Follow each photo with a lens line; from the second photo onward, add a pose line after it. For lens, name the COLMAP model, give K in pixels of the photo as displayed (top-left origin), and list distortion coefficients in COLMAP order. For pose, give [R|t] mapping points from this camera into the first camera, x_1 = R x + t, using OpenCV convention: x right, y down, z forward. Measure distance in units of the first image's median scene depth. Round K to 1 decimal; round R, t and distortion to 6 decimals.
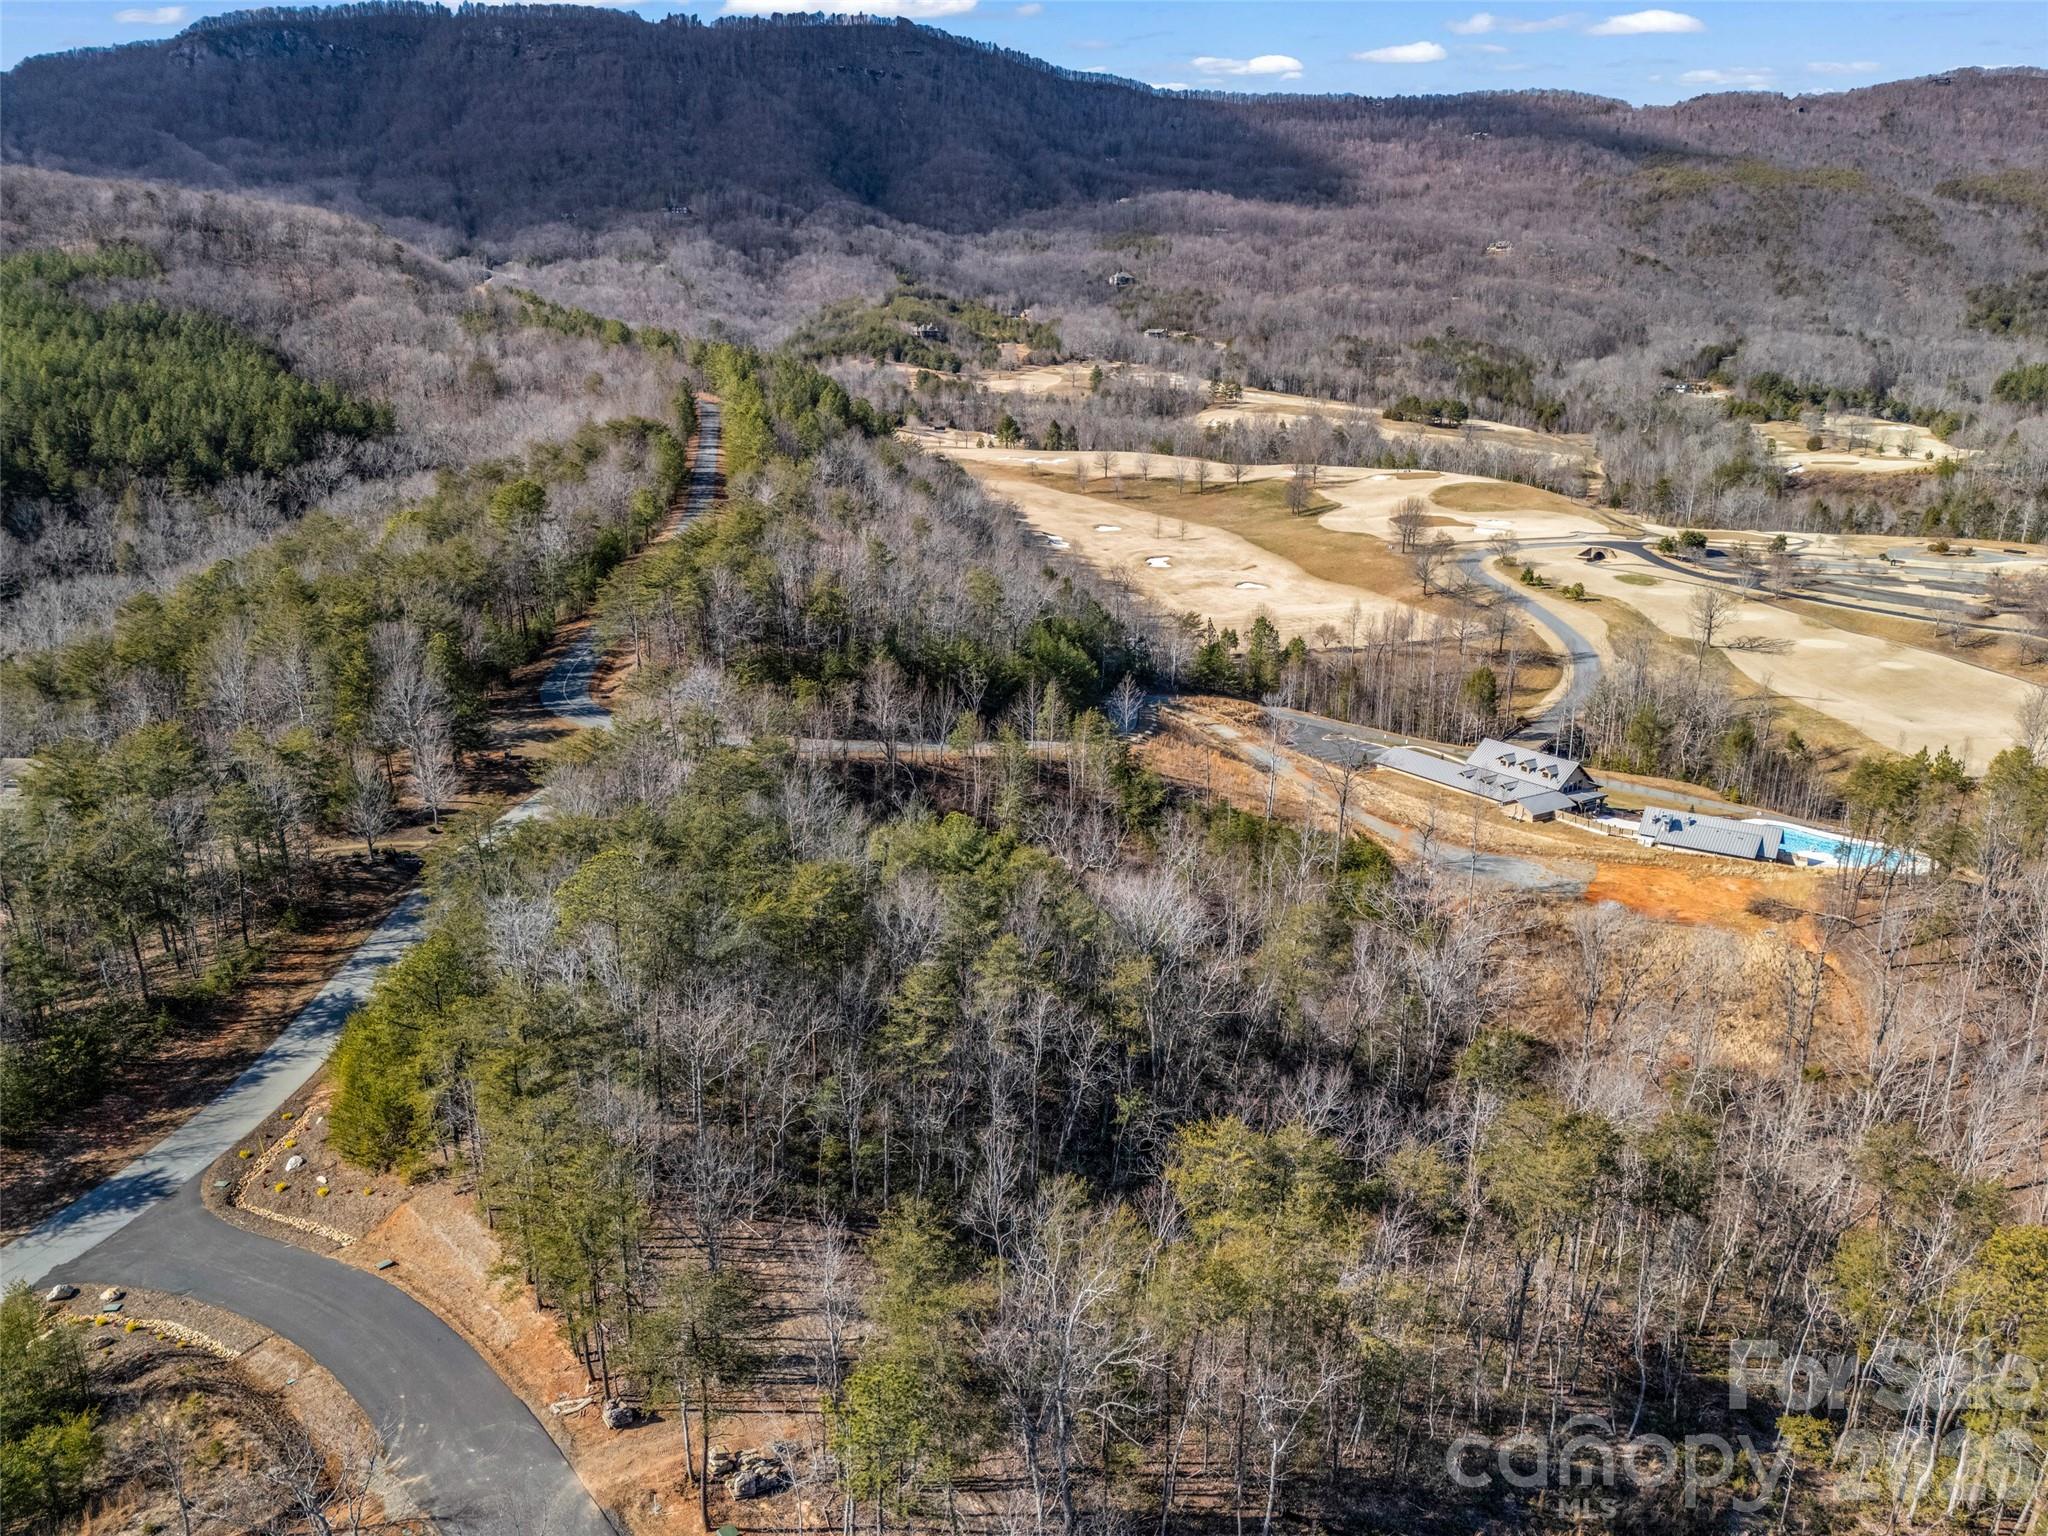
lens RADIAL K [[1502.5, 0, 1024.0], [0, 1502.5, 768.0], [0, 0, 1]] dist [0.071280, -0.066670]
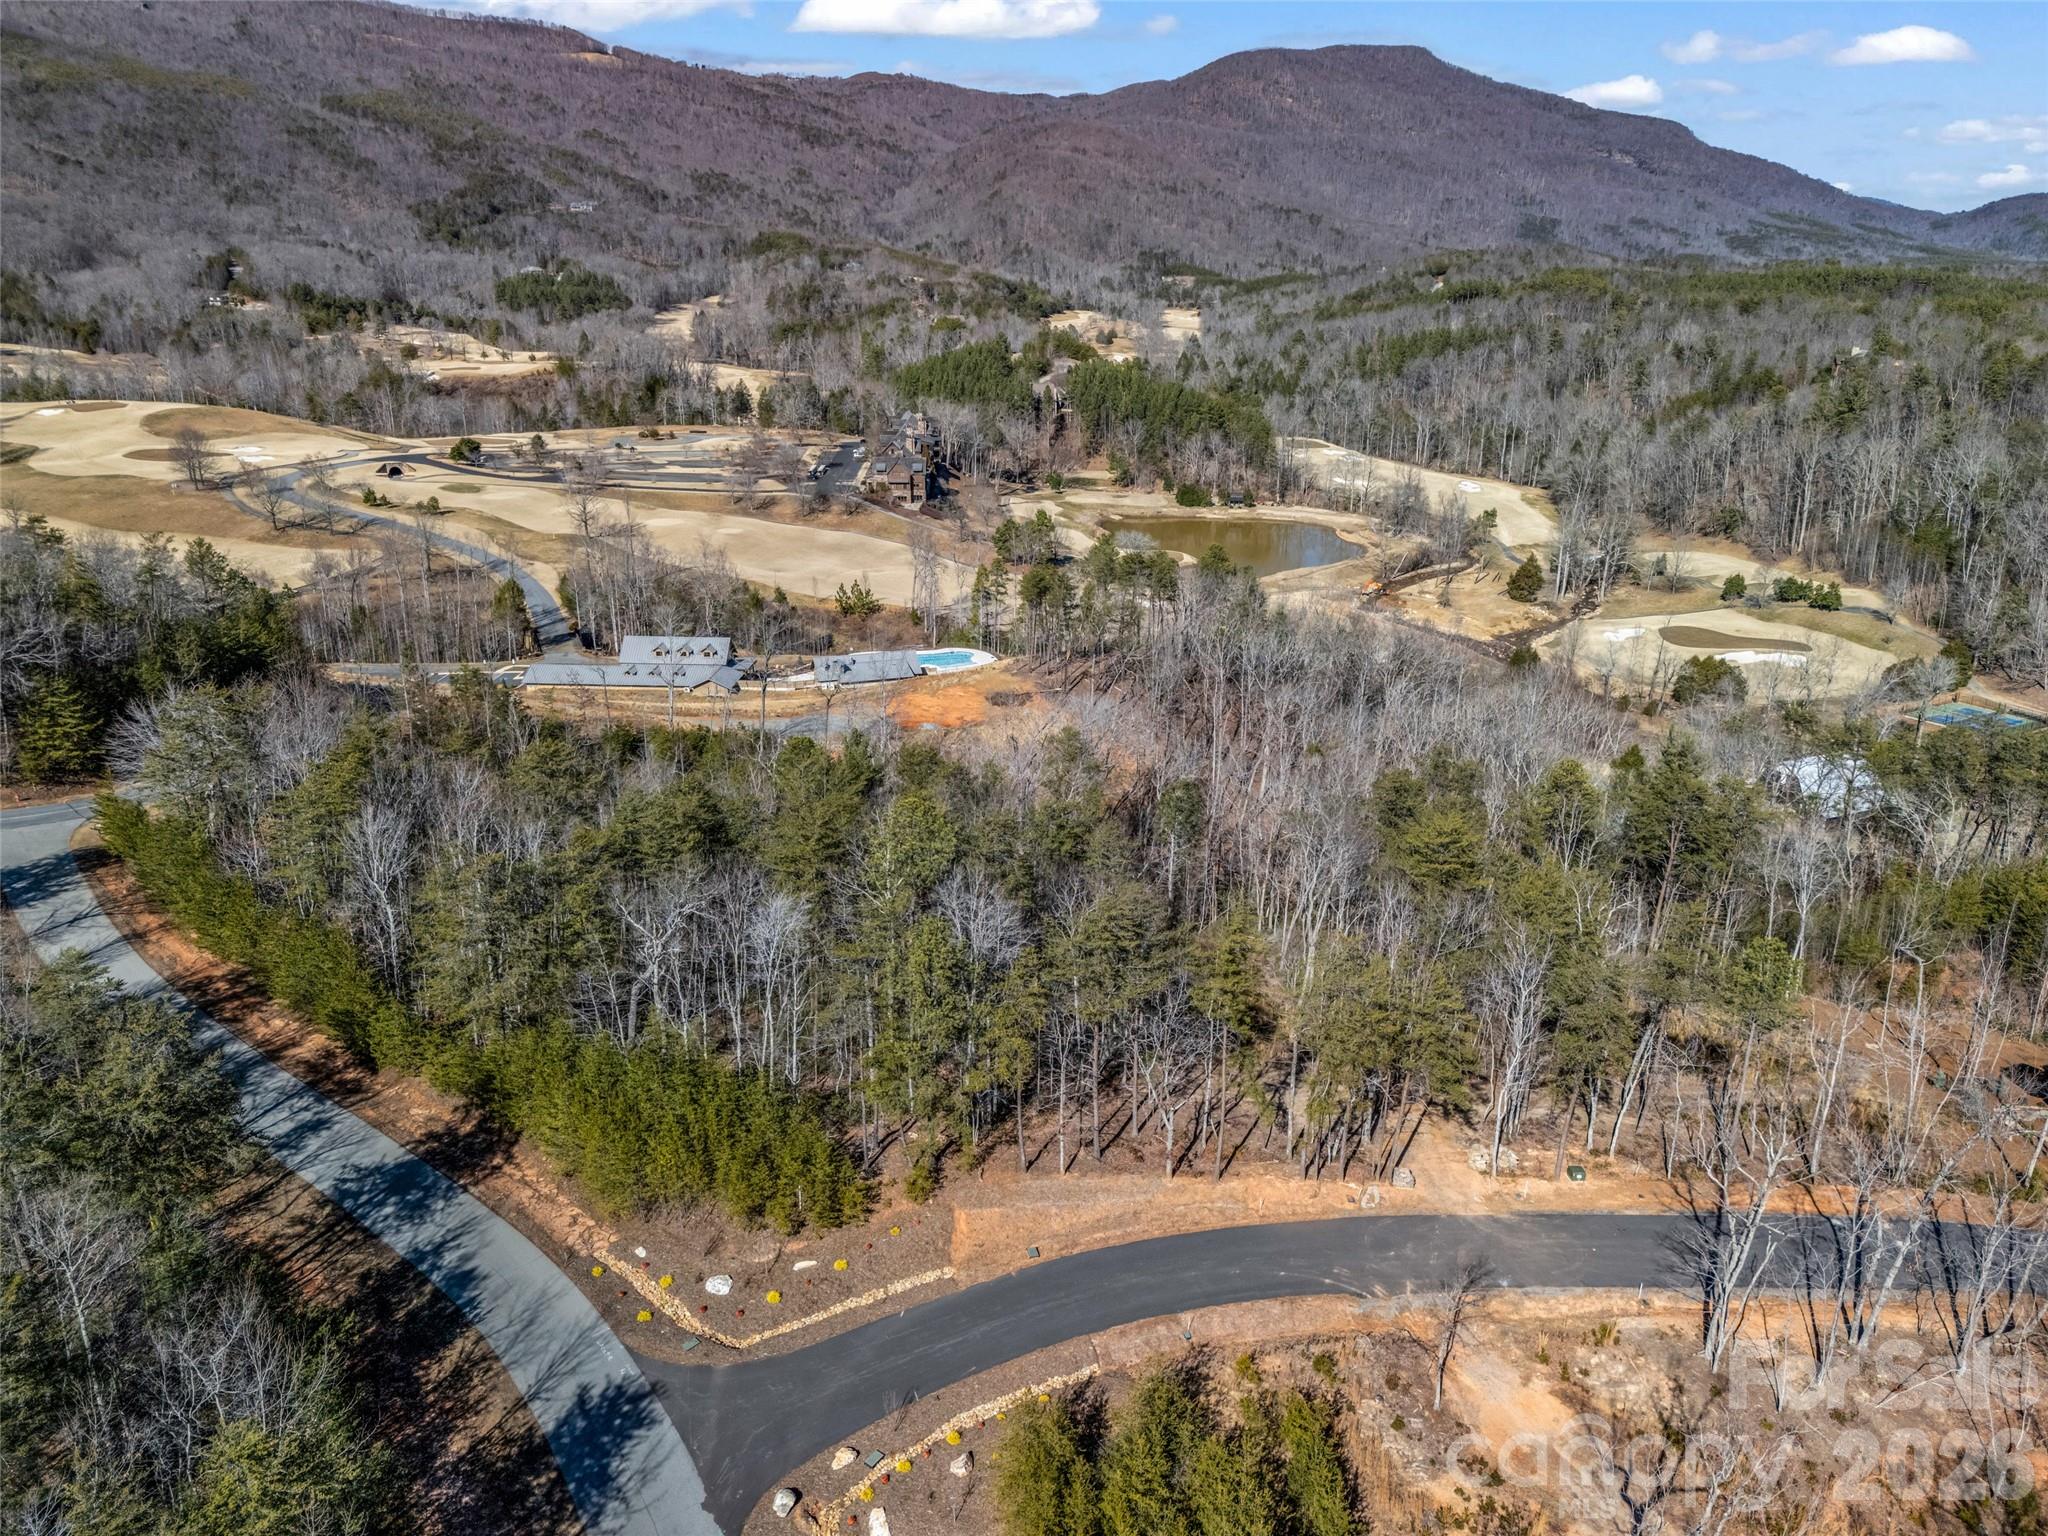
lens RADIAL K [[1550.3, 0, 1018.4], [0, 1550.3, 741.1], [0, 0, 1]] dist [0.055829, -0.058104]
pose [[0.588396, -0.245984, 0.770248, -0.222985], [0.223233, 0.964997, 0.137650, -0.022328], [-0.777147, 0.090952, 0.622712, 0.080038]]
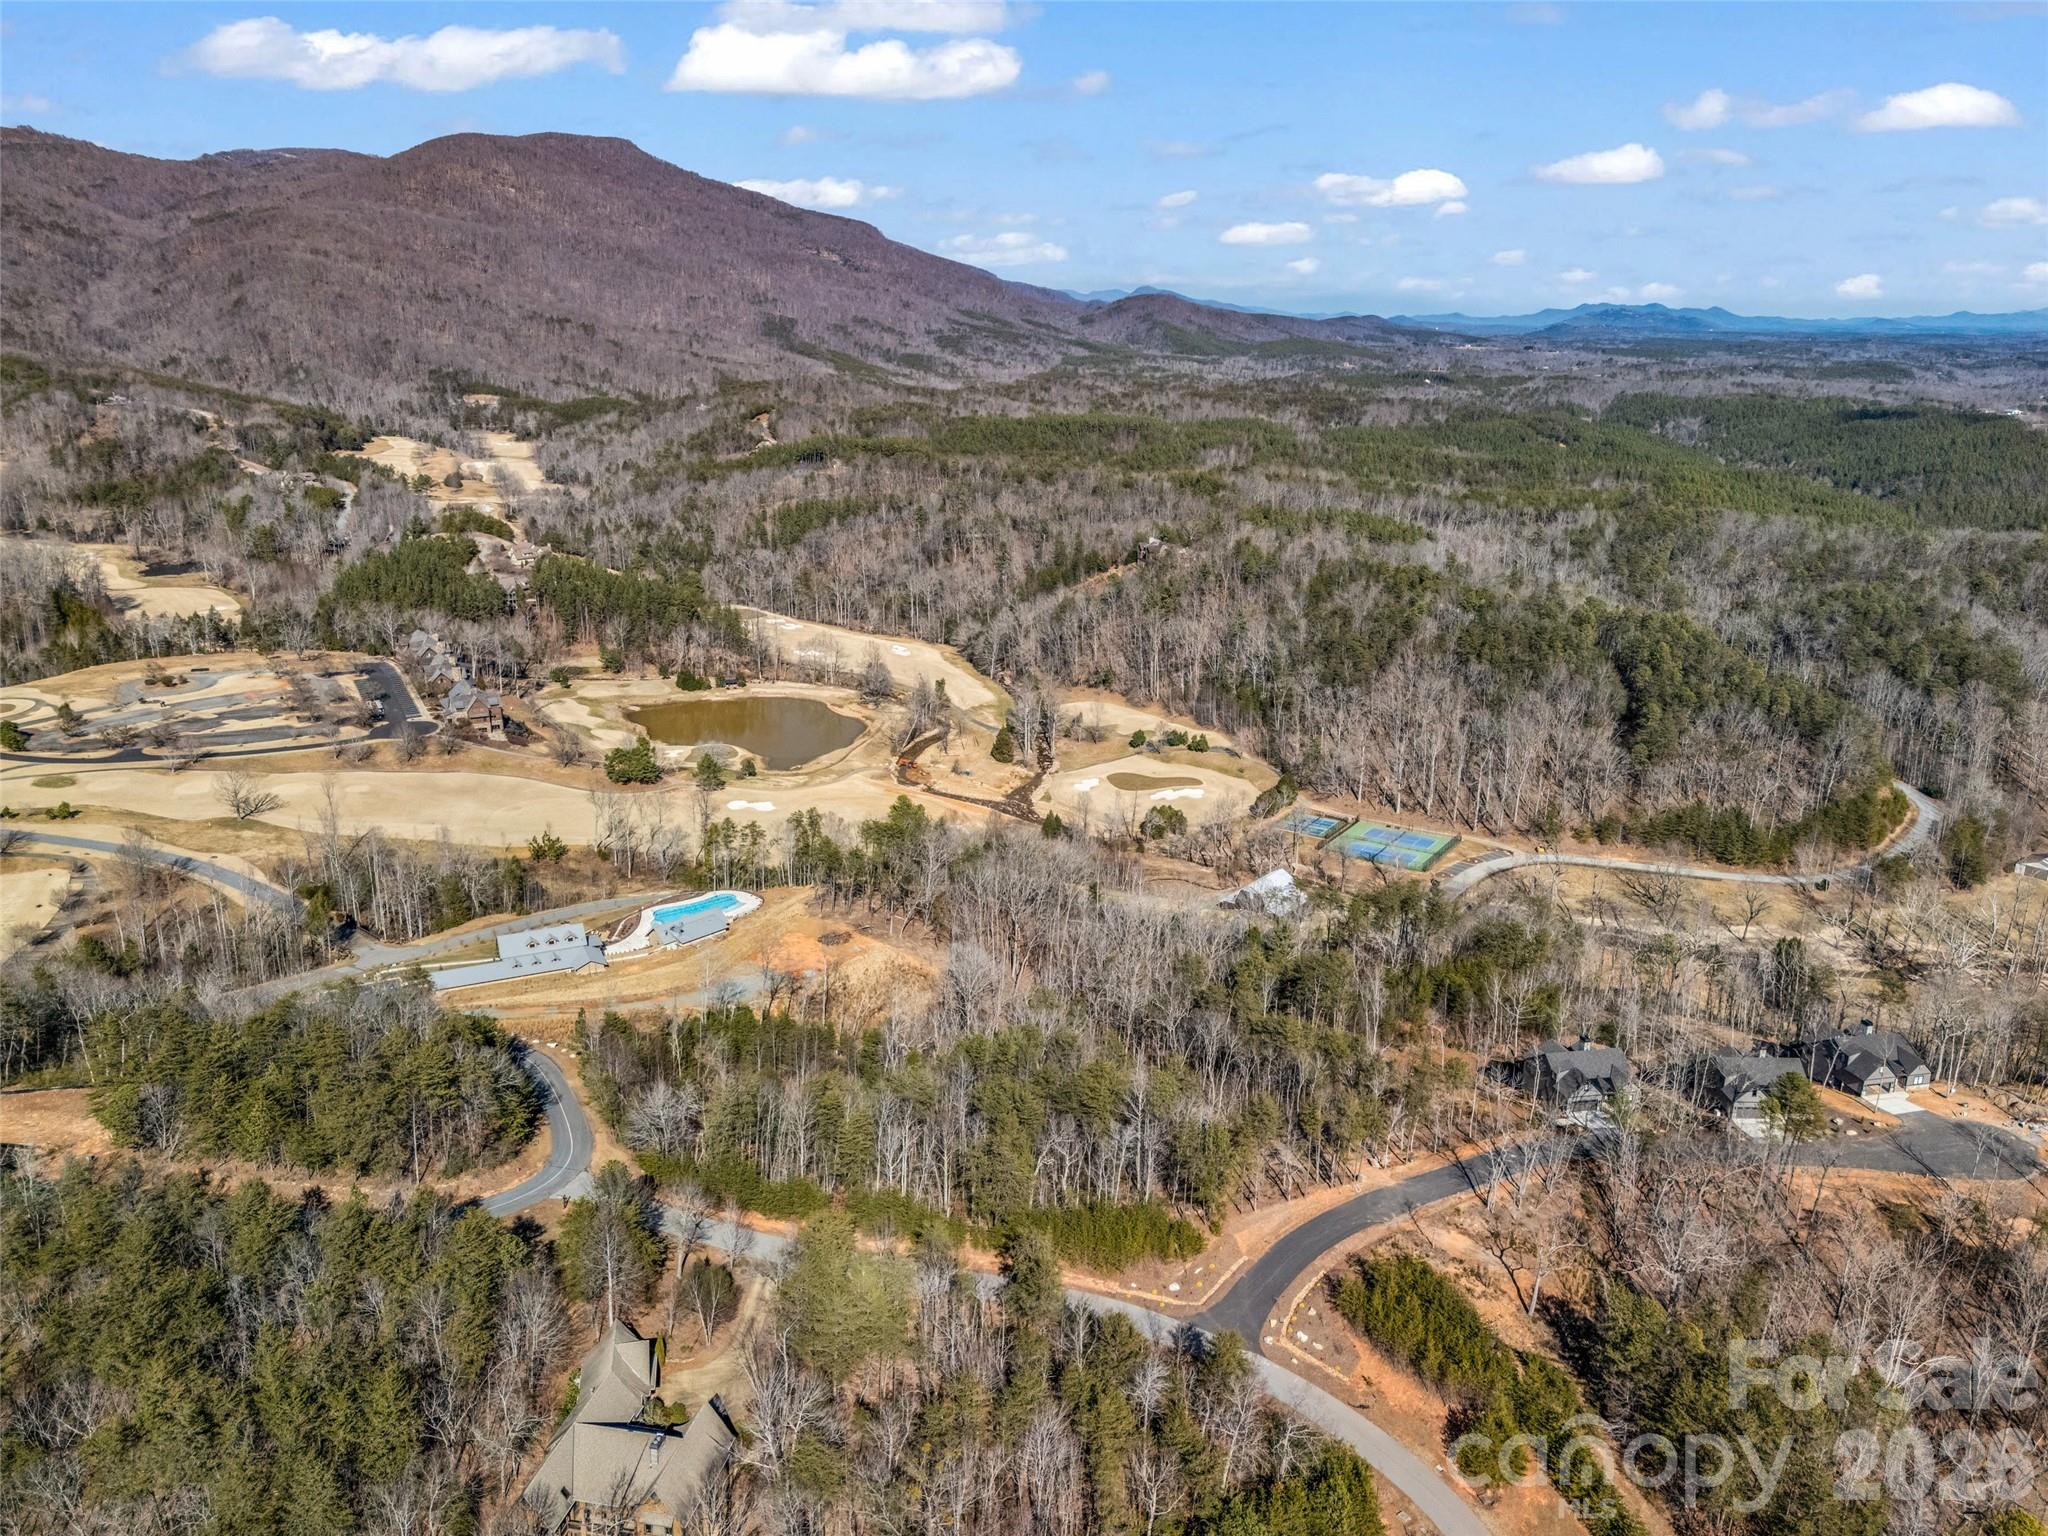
lens RADIAL K [[1502.5, 0, 1024.0], [0, 1502.5, 768.0], [0, 0, 1]] dist [0.071280, -0.066670]
pose [[0.147557, -0.287947, 0.946210, -0.533178], [0.276459, 0.930557, 0.240071, -0.224944], [-0.949630, 0.226164, 0.216916, 0.139641]]
